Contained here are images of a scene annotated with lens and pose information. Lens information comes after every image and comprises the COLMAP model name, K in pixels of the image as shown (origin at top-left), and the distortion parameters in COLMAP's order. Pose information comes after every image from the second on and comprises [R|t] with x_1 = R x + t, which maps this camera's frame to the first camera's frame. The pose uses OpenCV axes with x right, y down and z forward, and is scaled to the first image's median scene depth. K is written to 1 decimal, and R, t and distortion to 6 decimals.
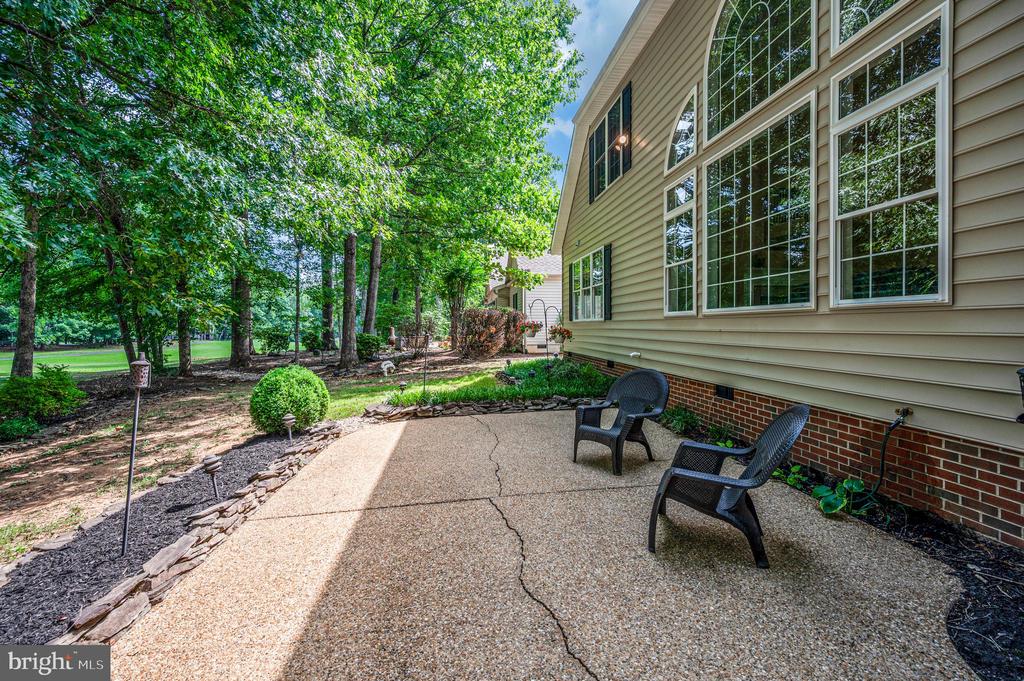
lens RADIAL K [[438.8, 0, 522.2], [0, 438.8, 331.6], [0, 0, 1]] dist [0.000785, 0.000241]
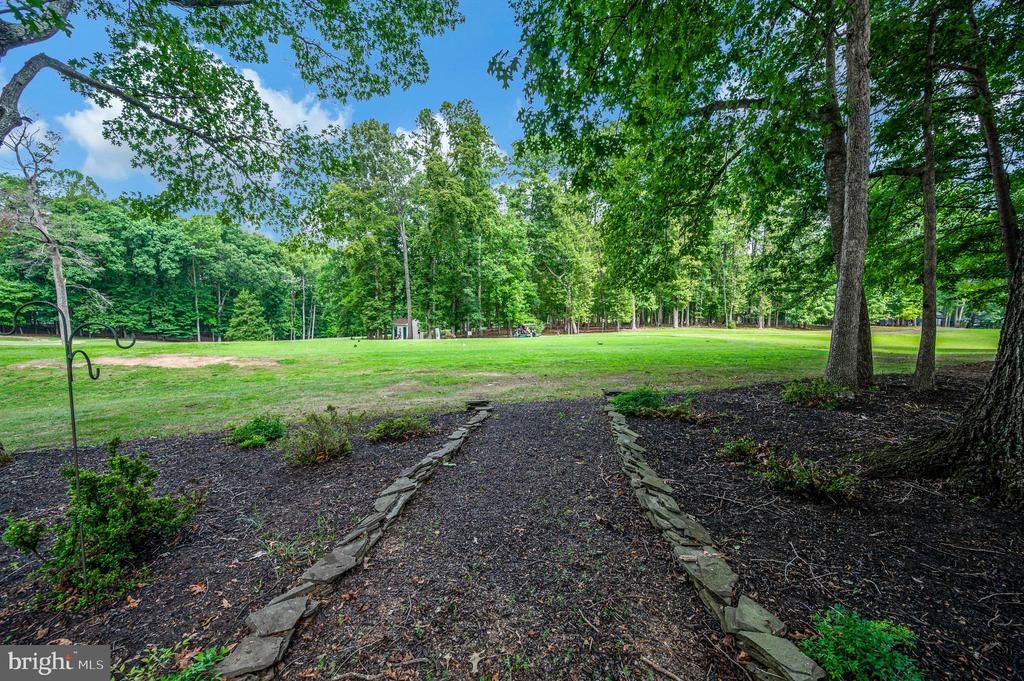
lens RADIAL K [[418.9, 0, 509.4], [0, 418.9, 340.4], [0, 0, 1]] dist [0.001893, -0.000965]
pose [[0.173511, 0.076506, -0.981856, -1.241134], [-0.021987, 0.997030, 0.073803, 0.080648], [0.984586, 0.008782, 0.174678, 0.143851]]
